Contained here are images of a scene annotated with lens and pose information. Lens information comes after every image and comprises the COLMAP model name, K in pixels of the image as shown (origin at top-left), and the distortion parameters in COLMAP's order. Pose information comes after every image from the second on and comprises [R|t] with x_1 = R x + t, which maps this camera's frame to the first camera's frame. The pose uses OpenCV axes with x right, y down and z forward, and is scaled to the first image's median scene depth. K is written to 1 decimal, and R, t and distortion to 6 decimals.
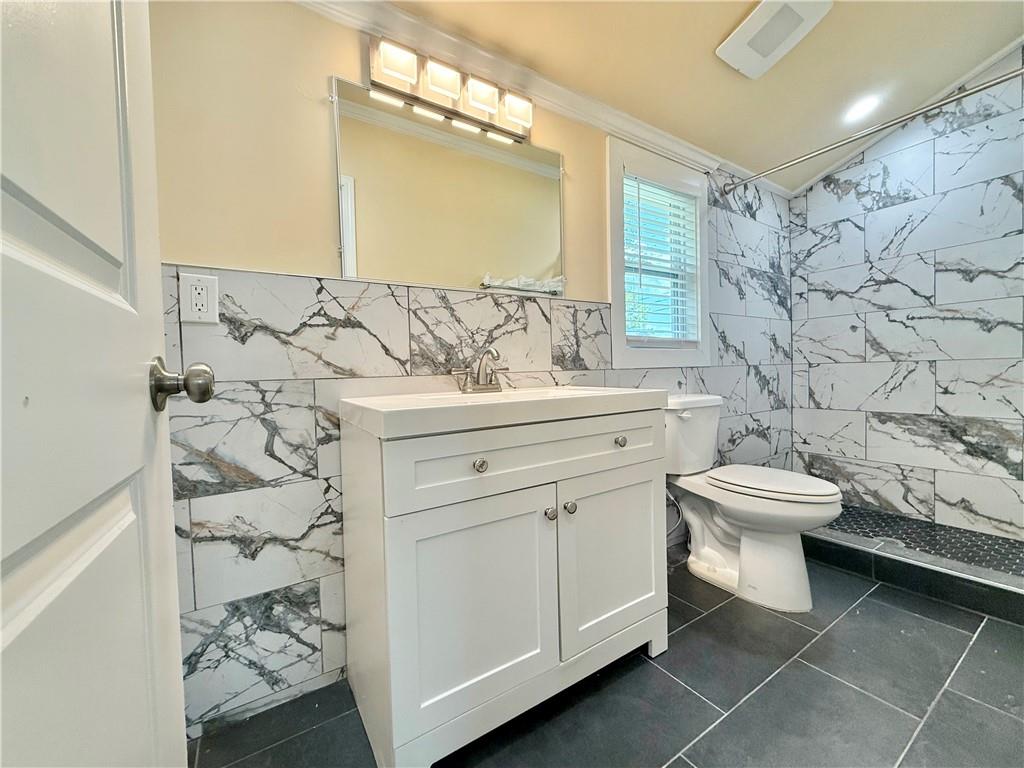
lens RADIAL K [[414.3, 0, 507.4], [0, 414.3, 383.6], [0, 0, 1]] dist [0.000695, -0.000158]
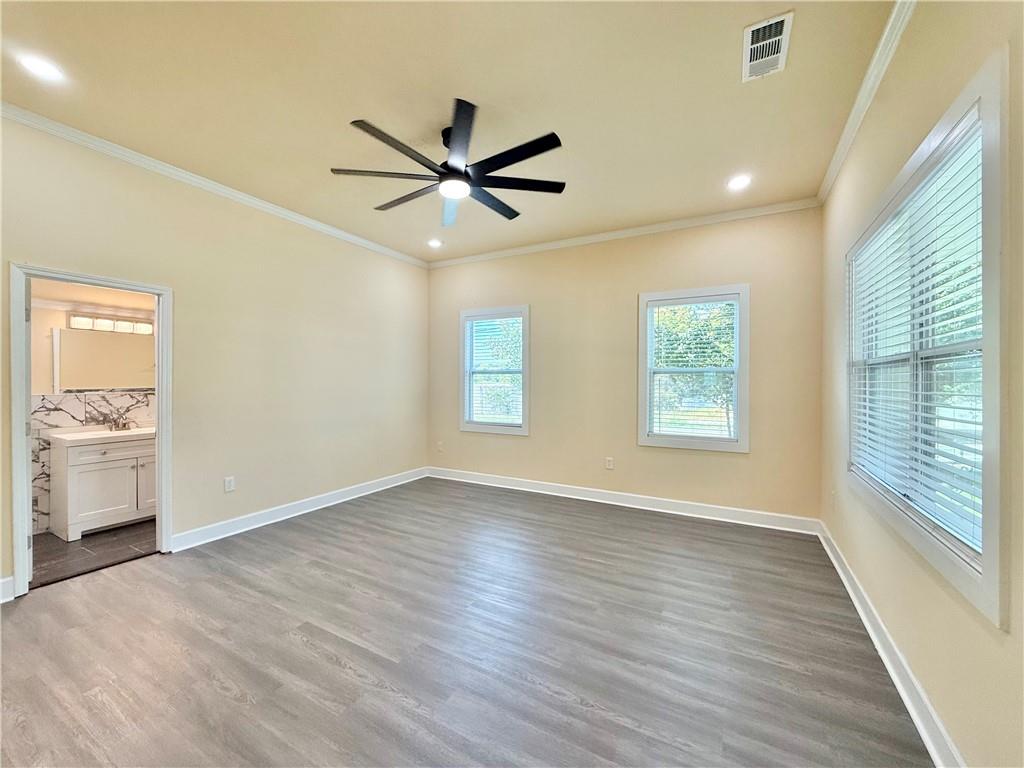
lens RADIAL K [[414.3, 0, 509.2], [0, 414.3, 381.0], [0, 0, 1]] dist [0.000695, -0.000158]
pose [[0.897746, 0.021643, 0.439982, 1.112557], [-0.004958, 0.999225, -0.039037, -0.227355], [-0.440486, 0.032864, 0.897158, -2.826017]]
